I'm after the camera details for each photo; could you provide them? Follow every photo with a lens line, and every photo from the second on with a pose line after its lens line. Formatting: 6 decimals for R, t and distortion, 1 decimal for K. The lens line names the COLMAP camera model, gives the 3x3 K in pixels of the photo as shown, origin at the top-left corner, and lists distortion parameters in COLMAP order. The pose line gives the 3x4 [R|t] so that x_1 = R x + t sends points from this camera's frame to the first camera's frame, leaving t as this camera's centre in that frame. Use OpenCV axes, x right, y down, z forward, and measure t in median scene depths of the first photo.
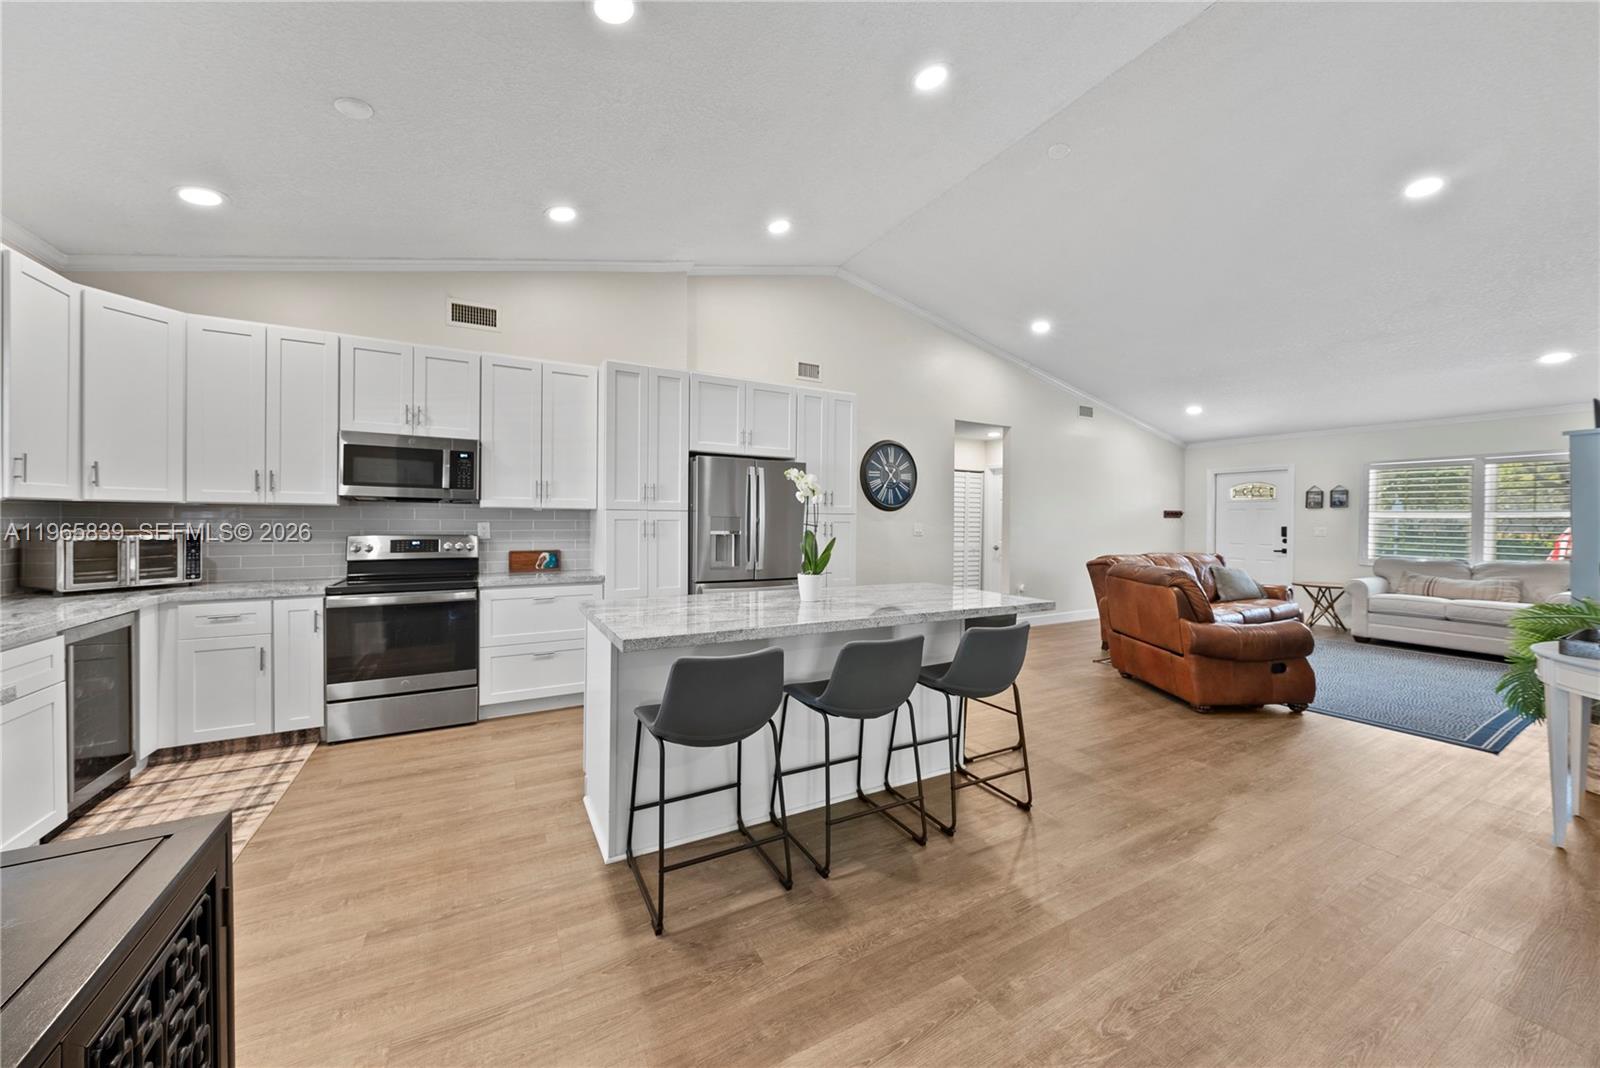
lens RADIAL K [[569.2, 0, 792.7], [0, 569.2, 523.8], [0, 0, 1]] dist [-0.000231, -0.000047]
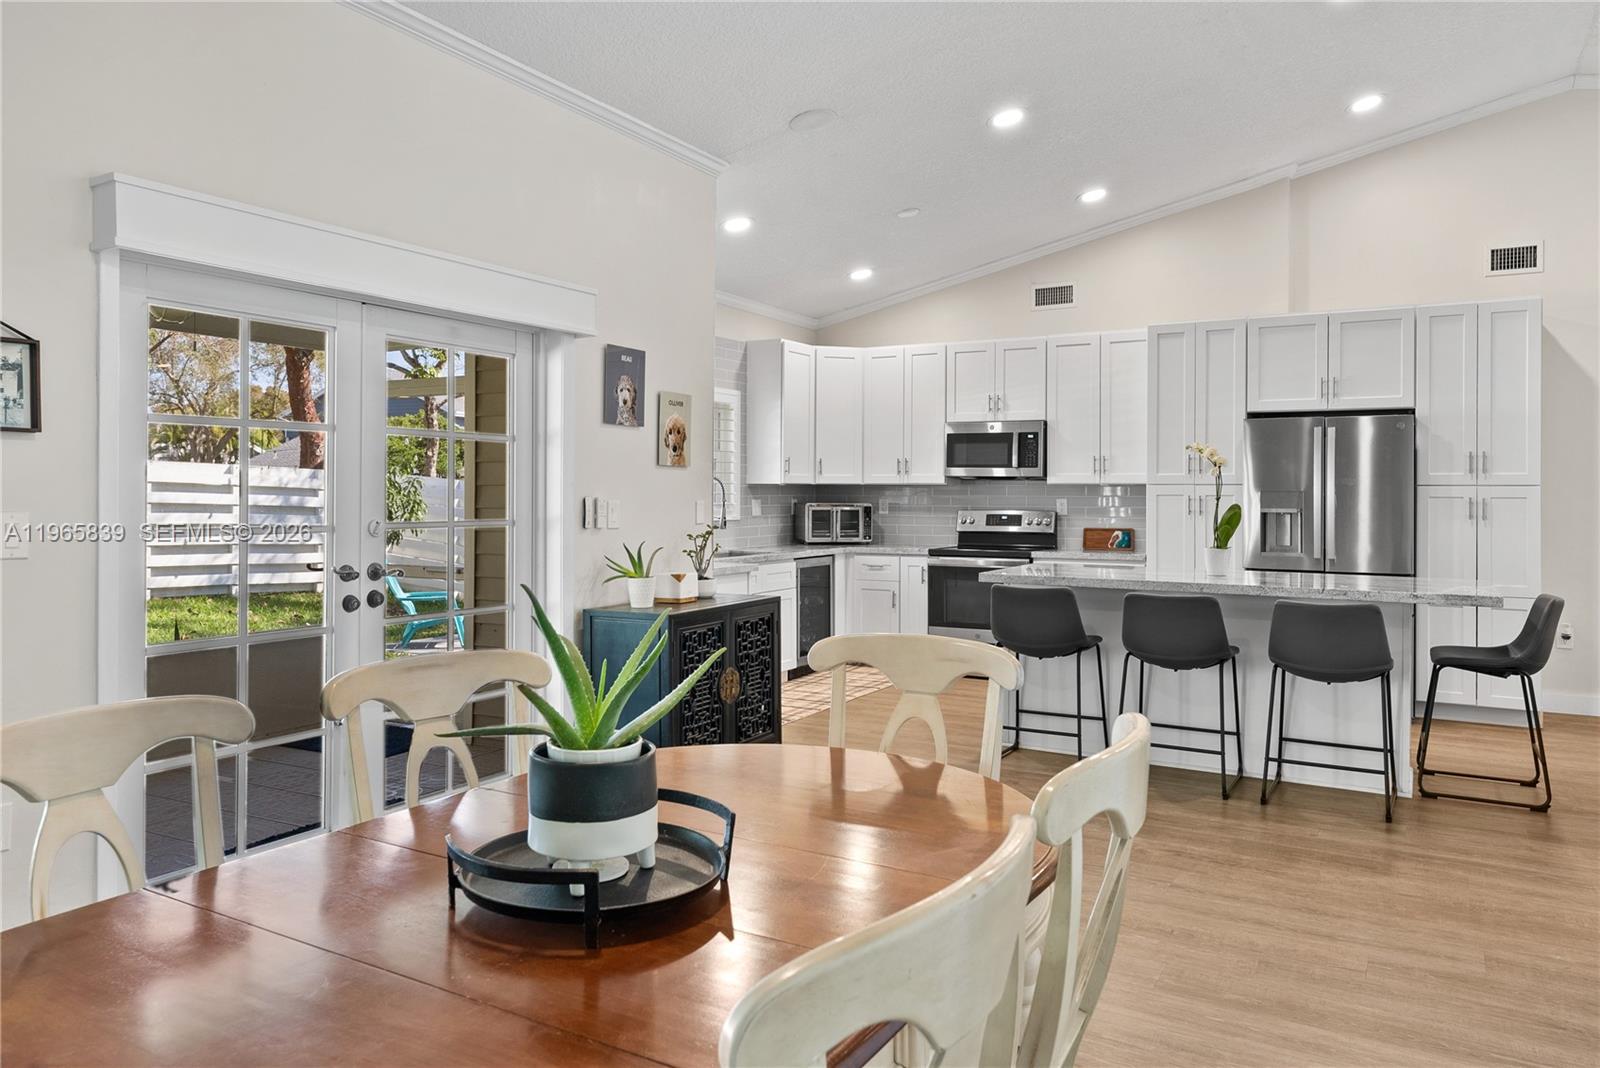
lens RADIAL K [[1097.2, 0, 796.6], [0, 1097.2, 493.2], [0, 0, 1]] dist [0.008634, 0.001416]
pose [[0.526915, -0.007227, -0.849887, 0.981108], [-0.005438, 0.999915, -0.011874, 0.015329], [0.849900, 0.010878, 0.526831, -0.480594]]
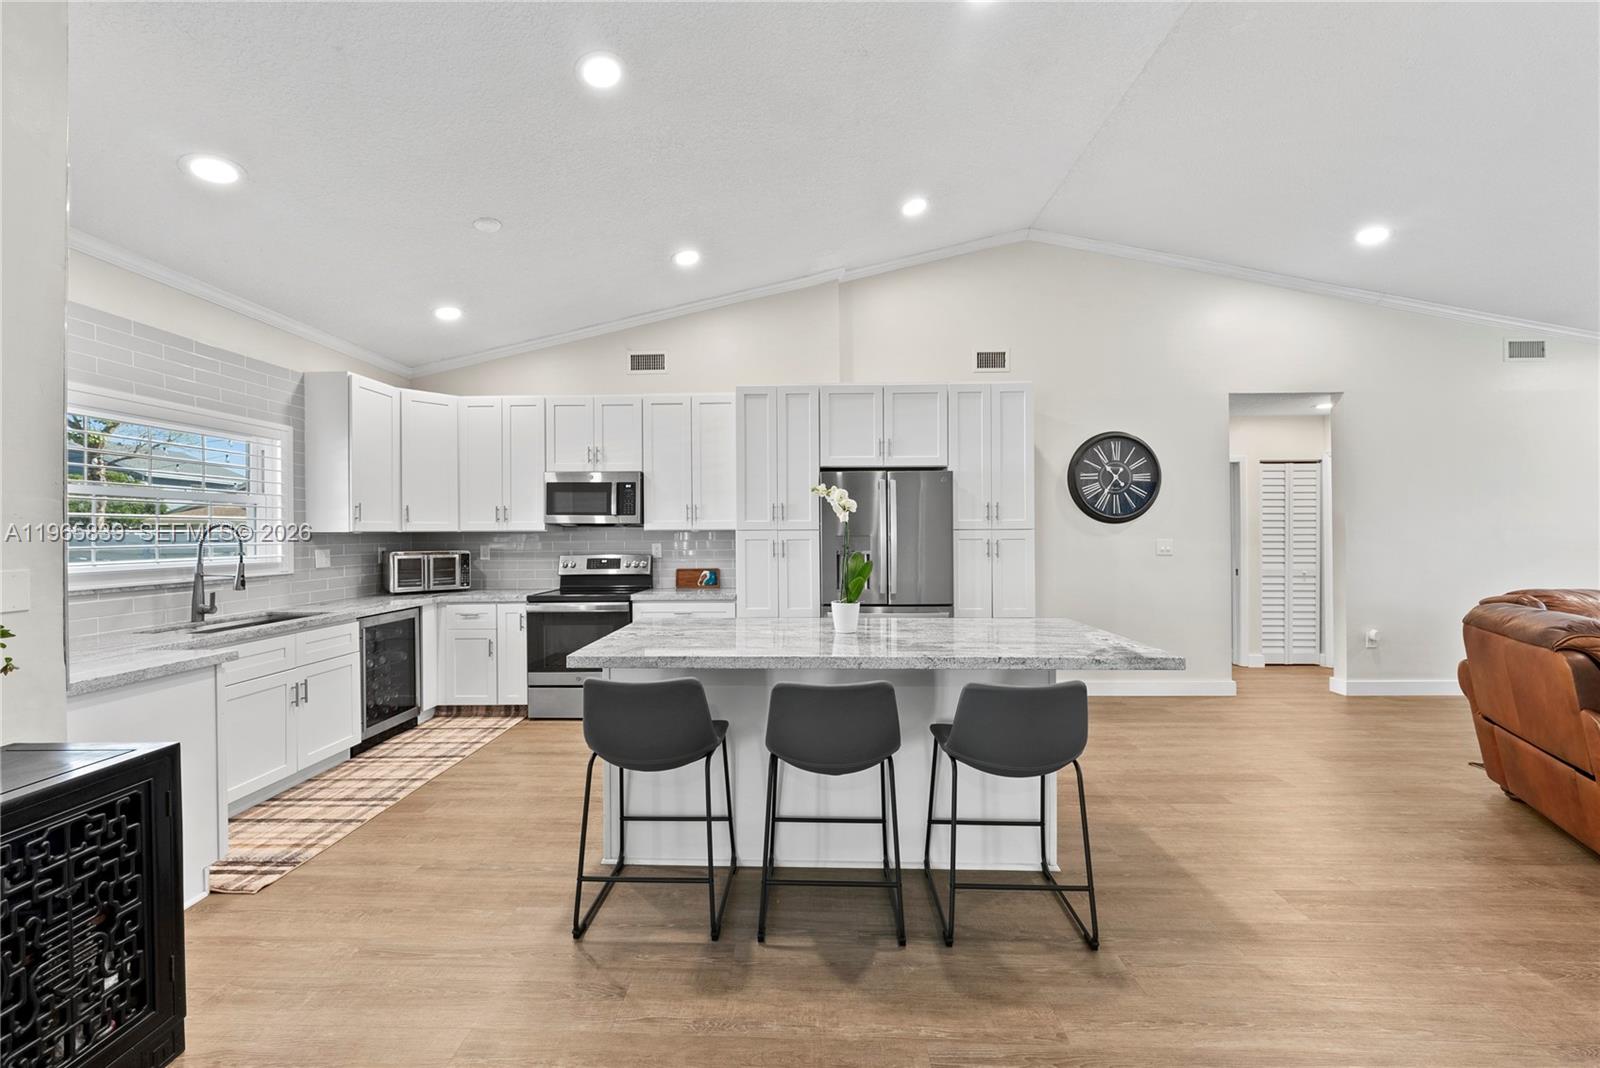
lens RADIAL K [[605.0, 0, 792.2], [0, 605.0, 532.6], [0, 0, 1]] dist [-0.000064, -0.000037]
pose [[0.862668, -0.015317, -0.505539, 0.339570], [0.010633, 0.999870, -0.012150, -0.006856], [0.505659, 0.005106, 0.862718, 0.113101]]
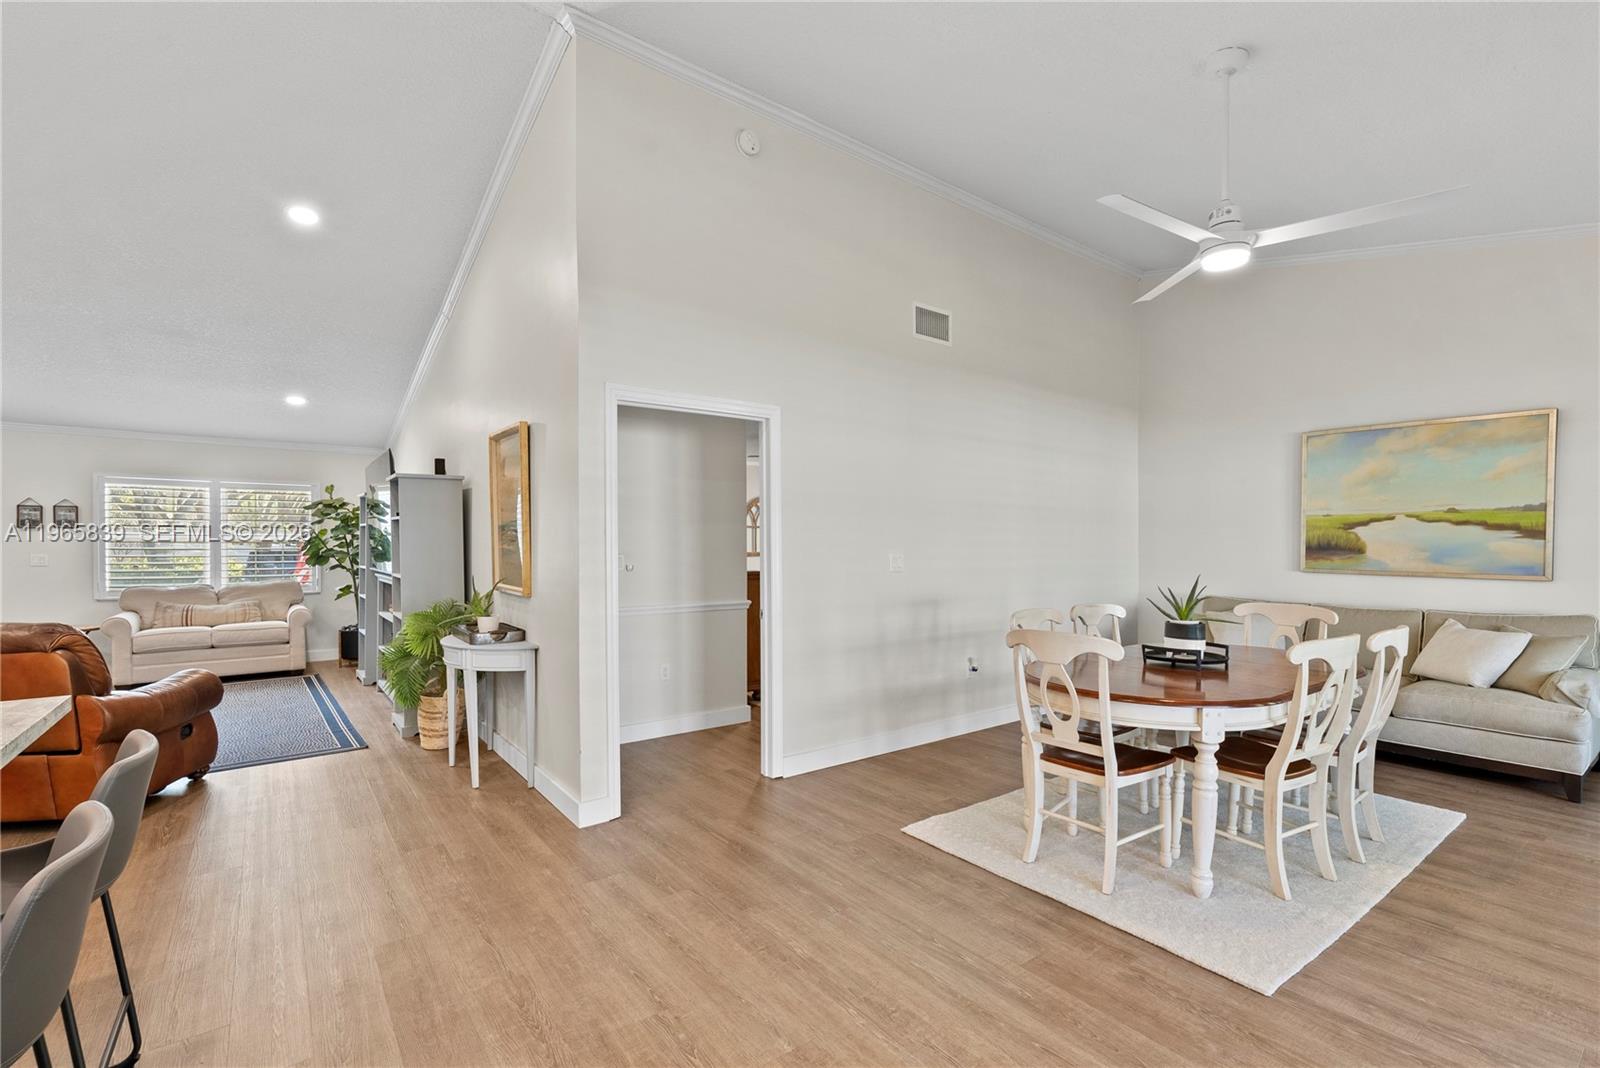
lens RADIAL K [[703.3, 0, 786.6], [0, 703.3, 550.0], [0, 0, 1]] dist [0.002036, 0.000287]
pose [[-0.144798, -0.010435, 0.989406, -0.250893], [0.008045, 0.999899, 0.011723, -0.004157], [-0.989428, 0.009657, -0.144700, 0.327087]]
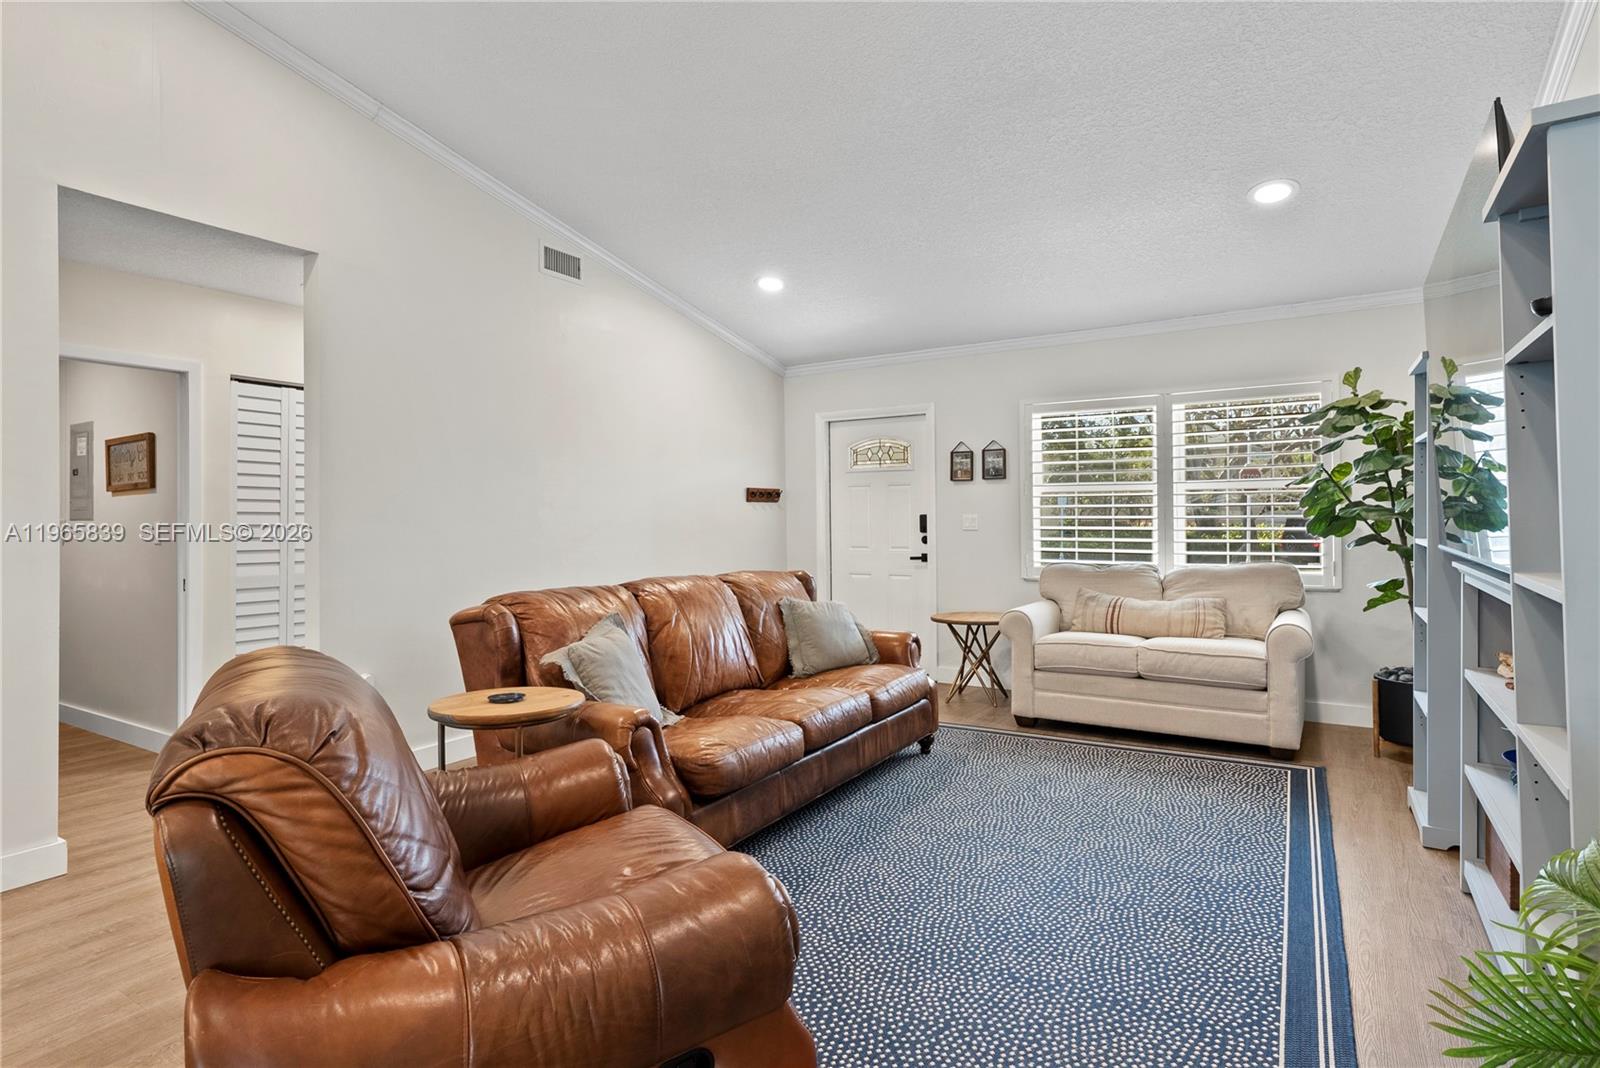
lens RADIAL K [[817.6, 0, 790.6], [0, 817.6, 516.9], [0, 0, 1]] dist [-0.001723, -0.000884]
pose [[0.880469, -0.012768, 0.473933, 0.749919], [0.017638, 0.999827, -0.005832, 0.019780], [-0.473776, 0.013494, 0.880542, 0.719939]]
